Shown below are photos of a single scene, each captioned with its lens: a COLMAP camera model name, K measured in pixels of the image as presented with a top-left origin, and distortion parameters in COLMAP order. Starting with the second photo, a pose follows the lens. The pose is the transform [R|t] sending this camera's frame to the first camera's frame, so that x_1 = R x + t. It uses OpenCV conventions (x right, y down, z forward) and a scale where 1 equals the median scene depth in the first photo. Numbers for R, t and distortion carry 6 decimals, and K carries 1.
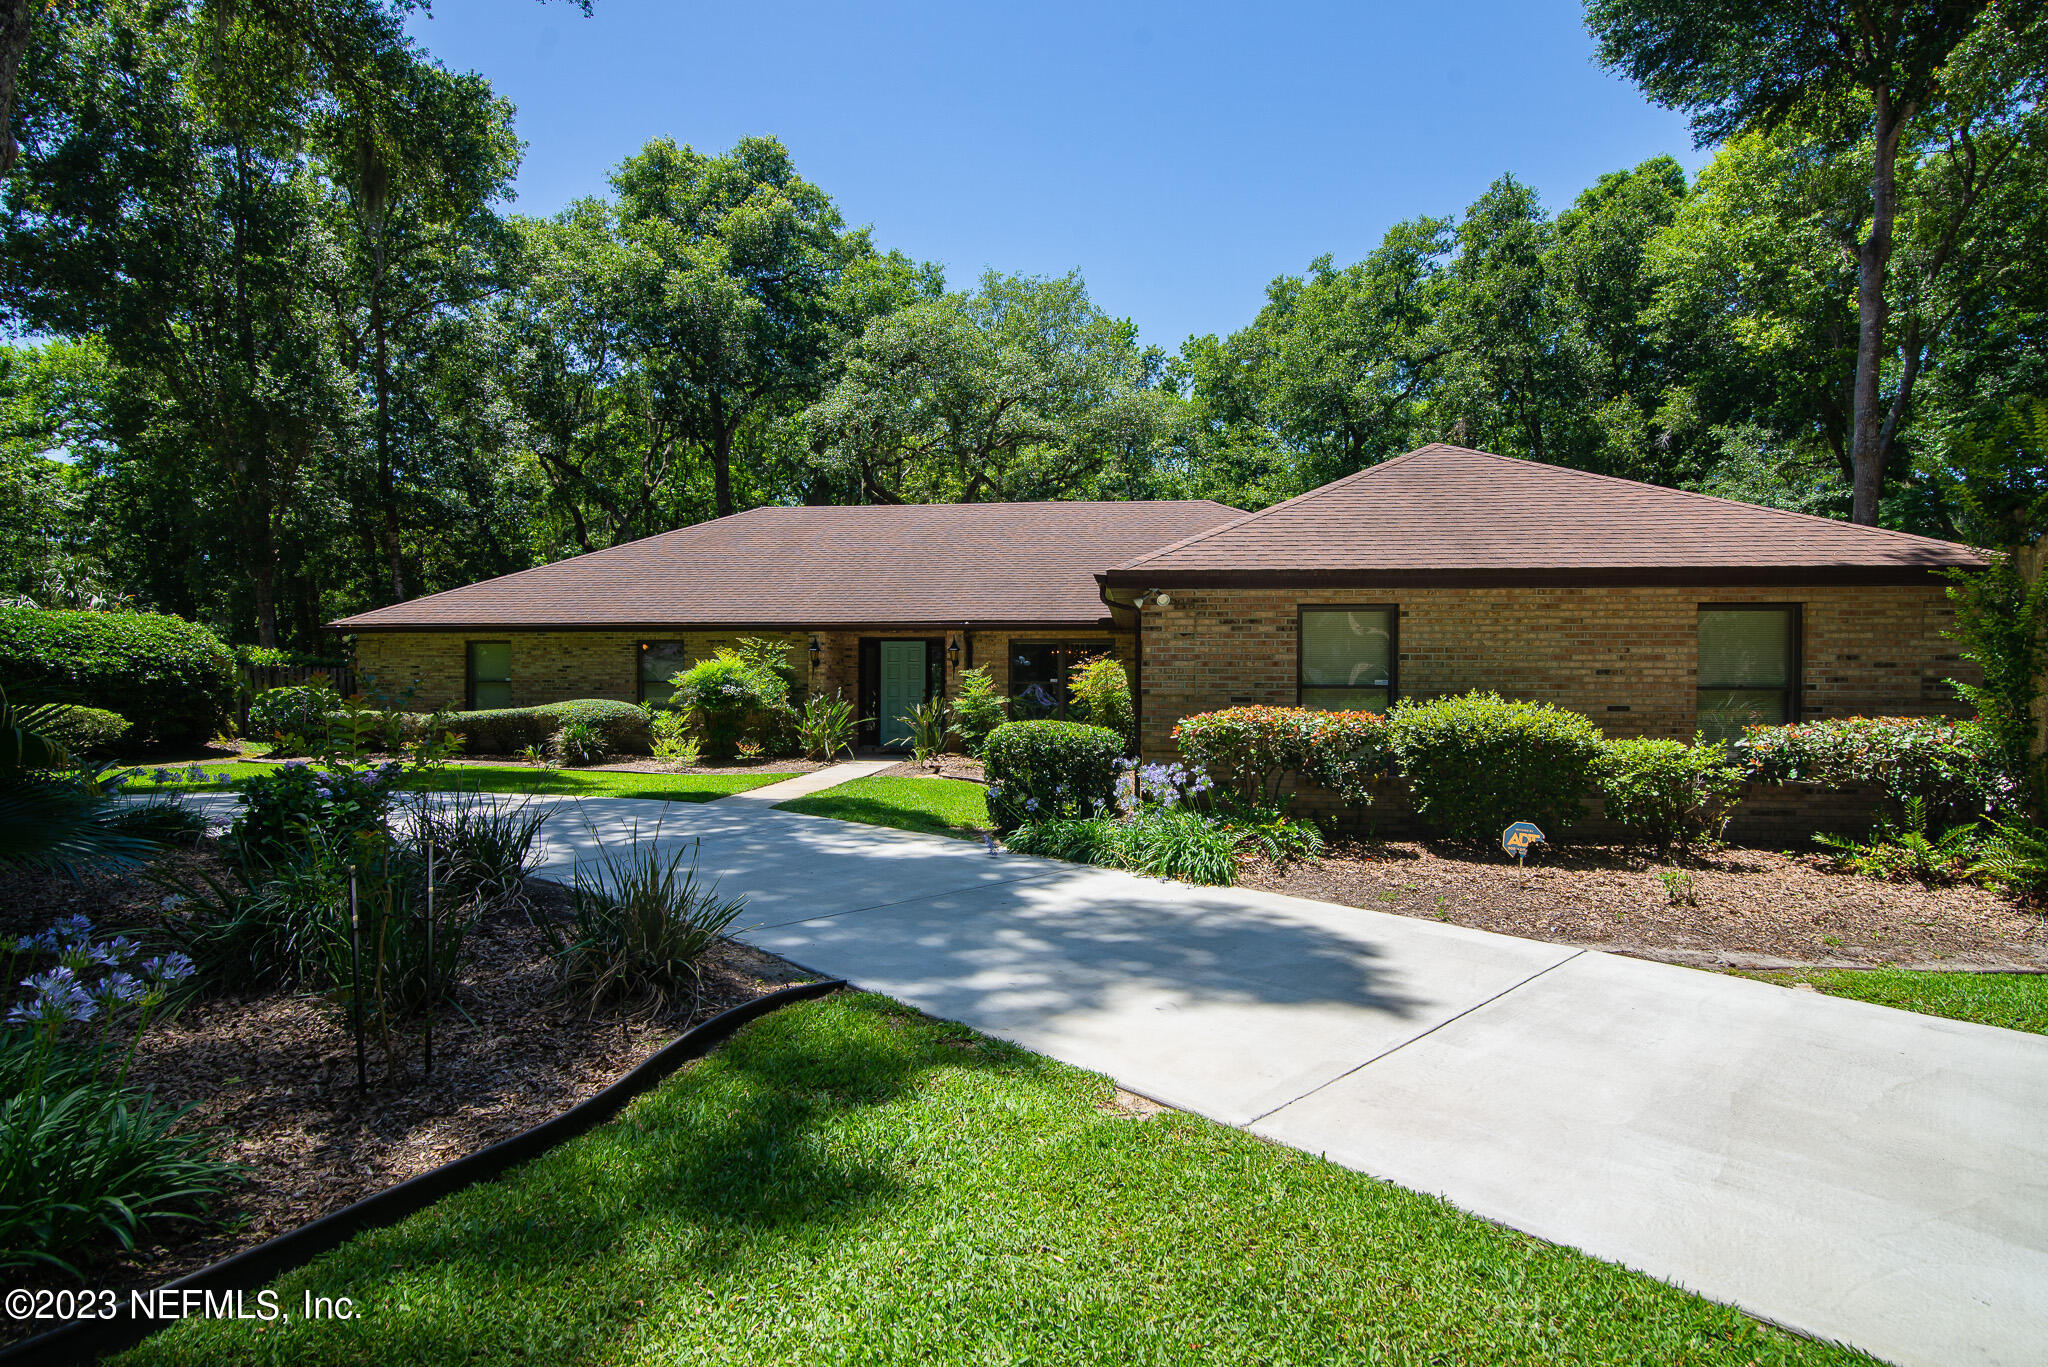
lens RADIAL K [[1028.7, 0, 1024.0], [0, 1028.7, 683.5], [0, 0, 1]] dist [-0.014055, 0.001415]
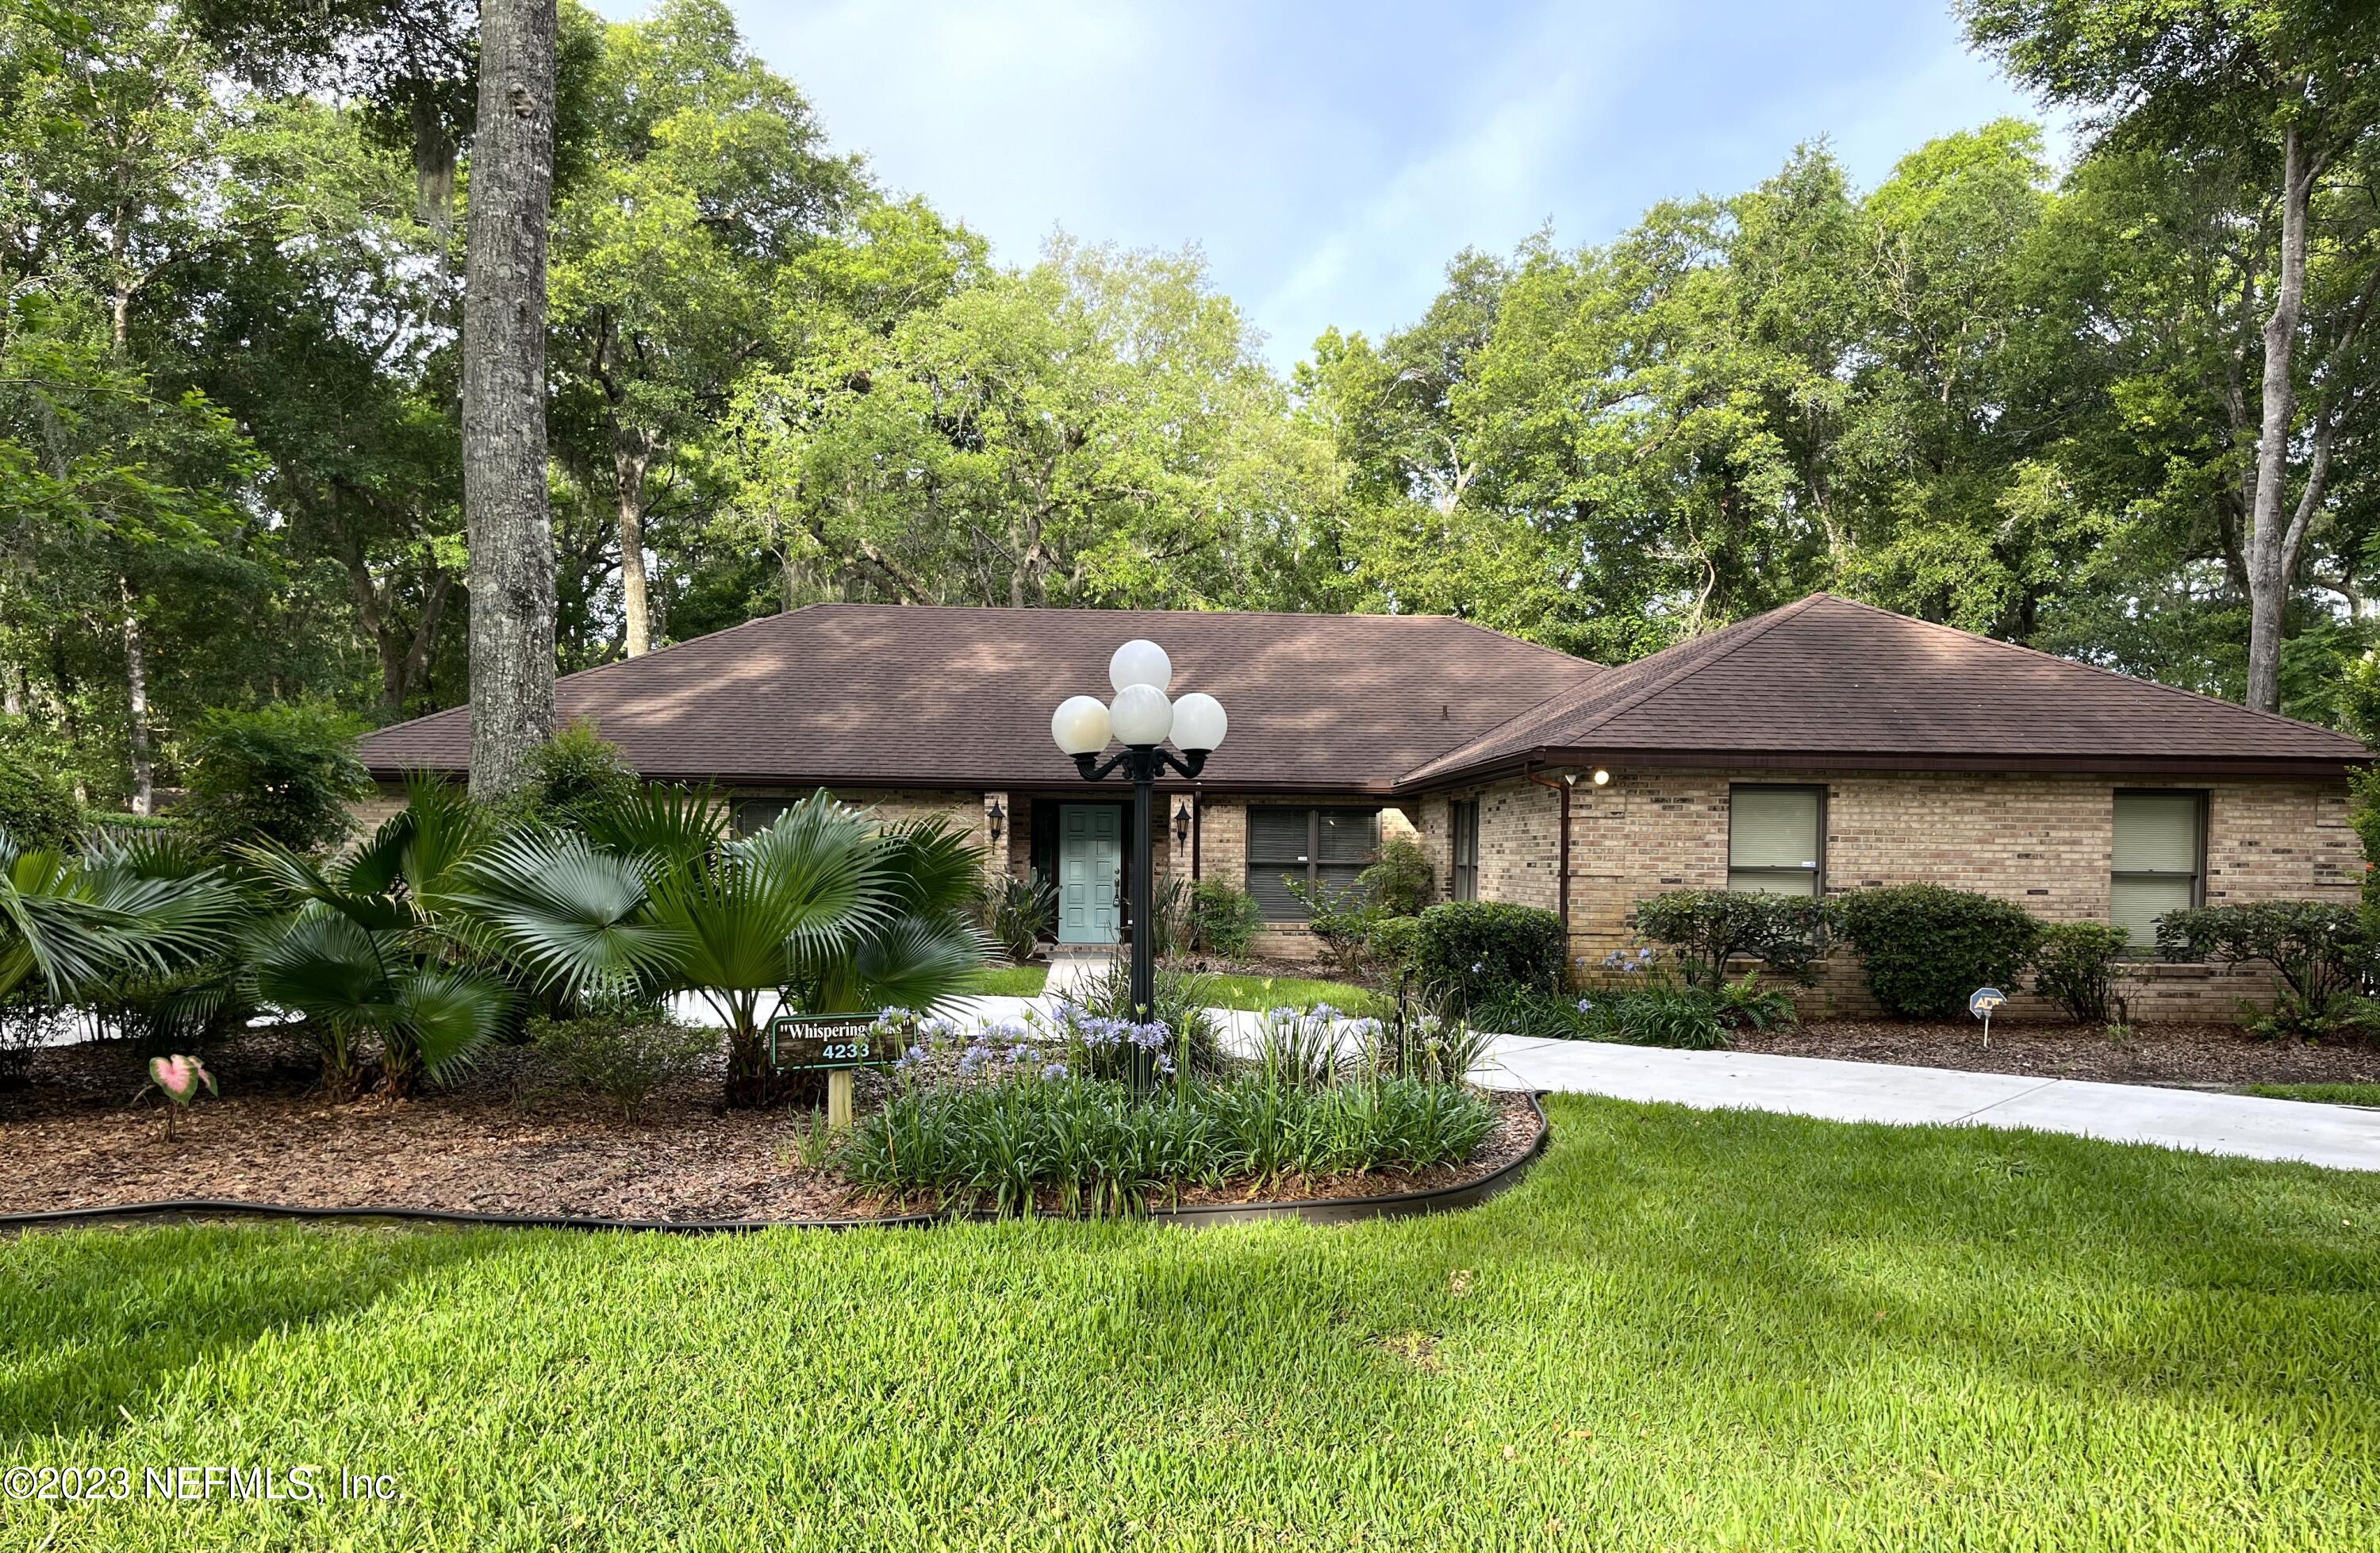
lens RADIAL K [[1795.7, 0, 1191.0], [0, 1795.7, 892.6], [0, 0, 1]] dist [0.058182, -0.076140]
pose [[0.987451, 0.005754, 0.157819, -0.258140], [-0.008325, 0.999843, 0.015631, 0.001970], [-0.157704, -0.016749, 0.987344, -0.309018]]
